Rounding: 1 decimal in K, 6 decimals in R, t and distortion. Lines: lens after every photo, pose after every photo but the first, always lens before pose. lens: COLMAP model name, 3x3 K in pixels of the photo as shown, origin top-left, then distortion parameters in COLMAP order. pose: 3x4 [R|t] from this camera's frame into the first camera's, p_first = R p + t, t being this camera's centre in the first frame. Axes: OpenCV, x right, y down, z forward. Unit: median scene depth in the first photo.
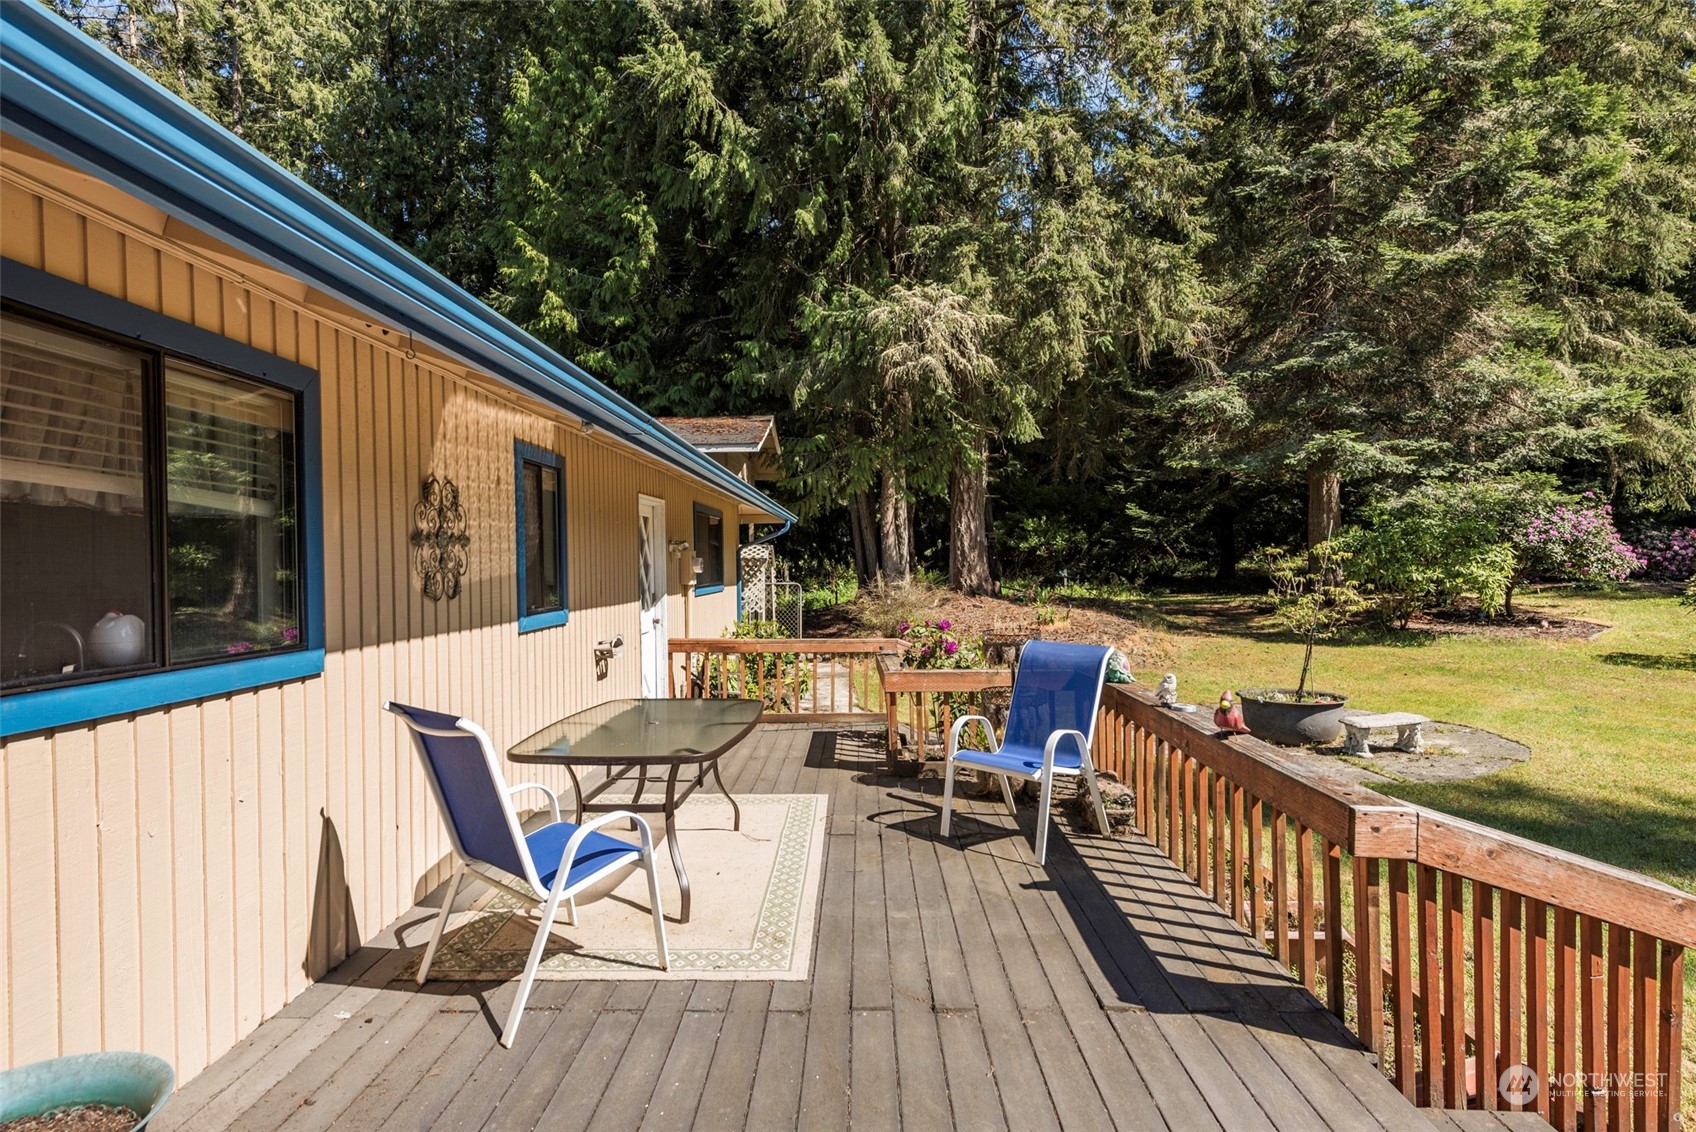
lens RADIAL K [[895.4, 0, 844.5], [0, 895.4, 571.2], [0, 0, 1]] dist [0.023357, -0.014281]
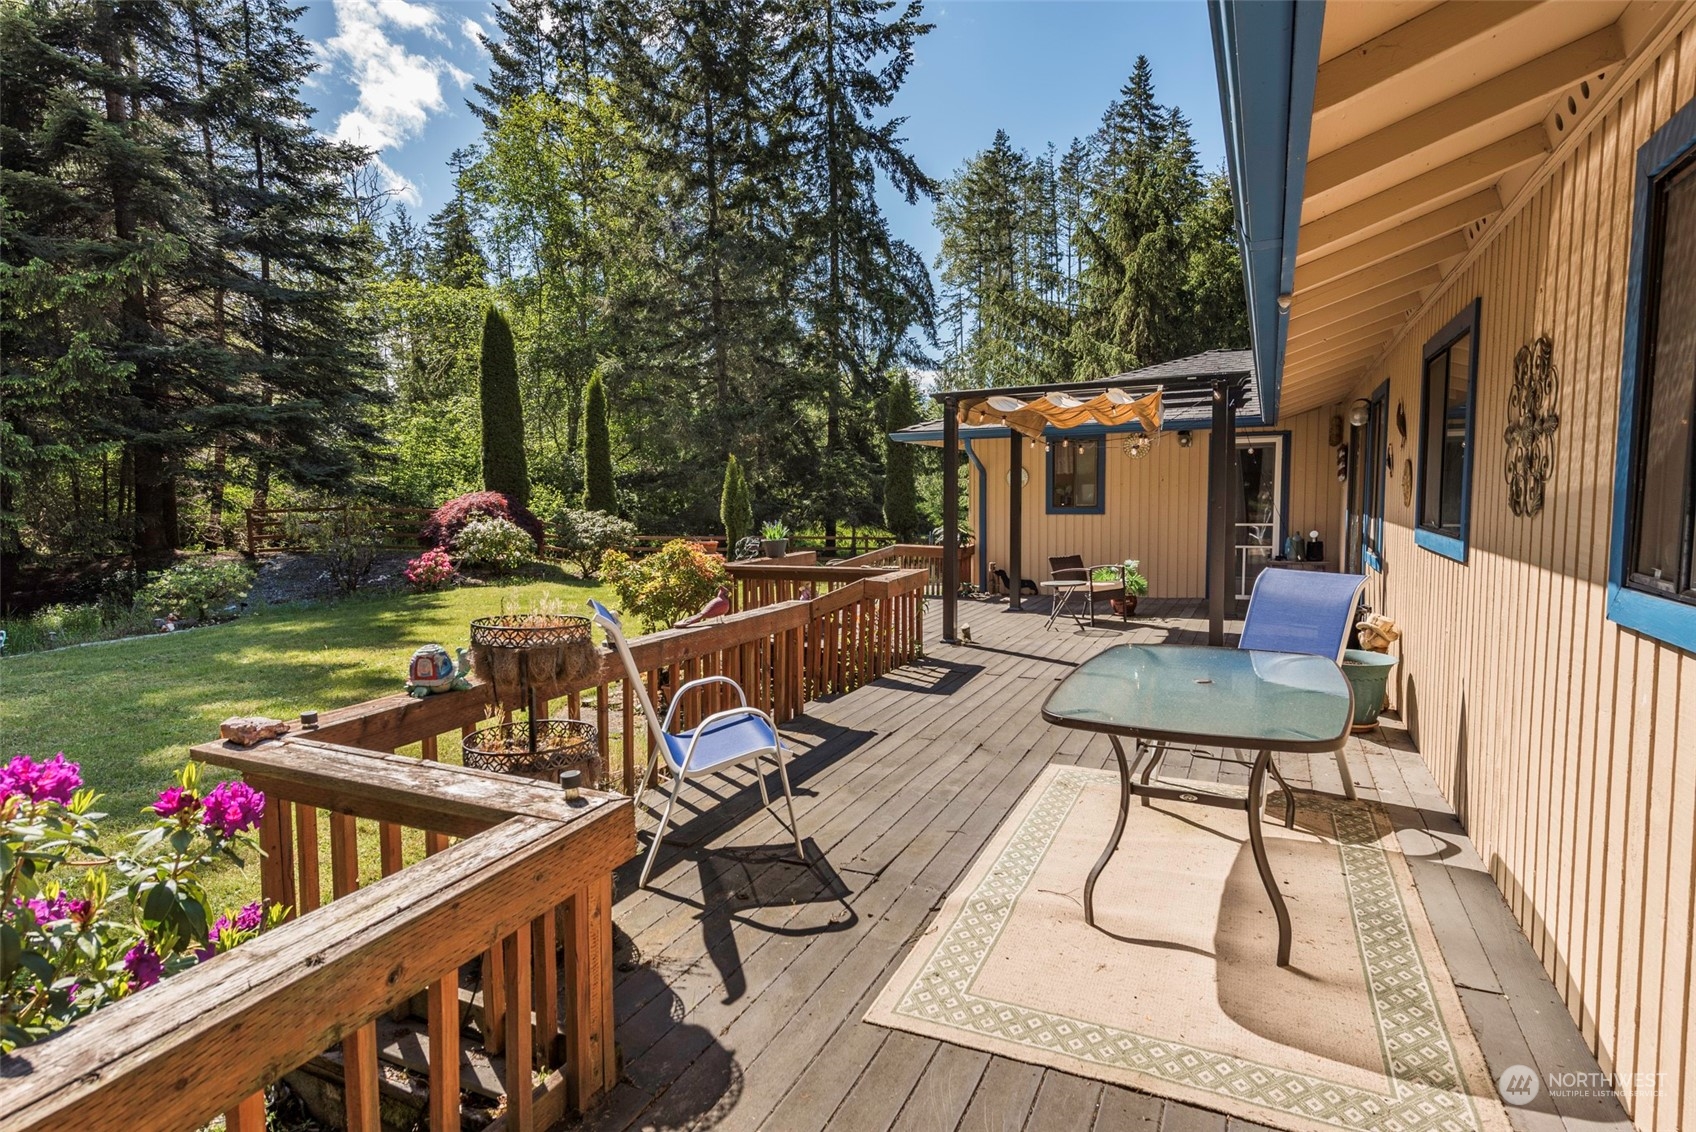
lens RADIAL K [[895.4, 0, 844.5], [0, 895.4, 571.2], [0, 0, 1]] dist [0.023357, -0.014281]
pose [[-0.915104, -0.011205, 0.403063, -0.257975], [0.028573, 0.995299, 0.092541, -0.006216], [-0.402205, 0.096201, -0.910481, 1.954004]]
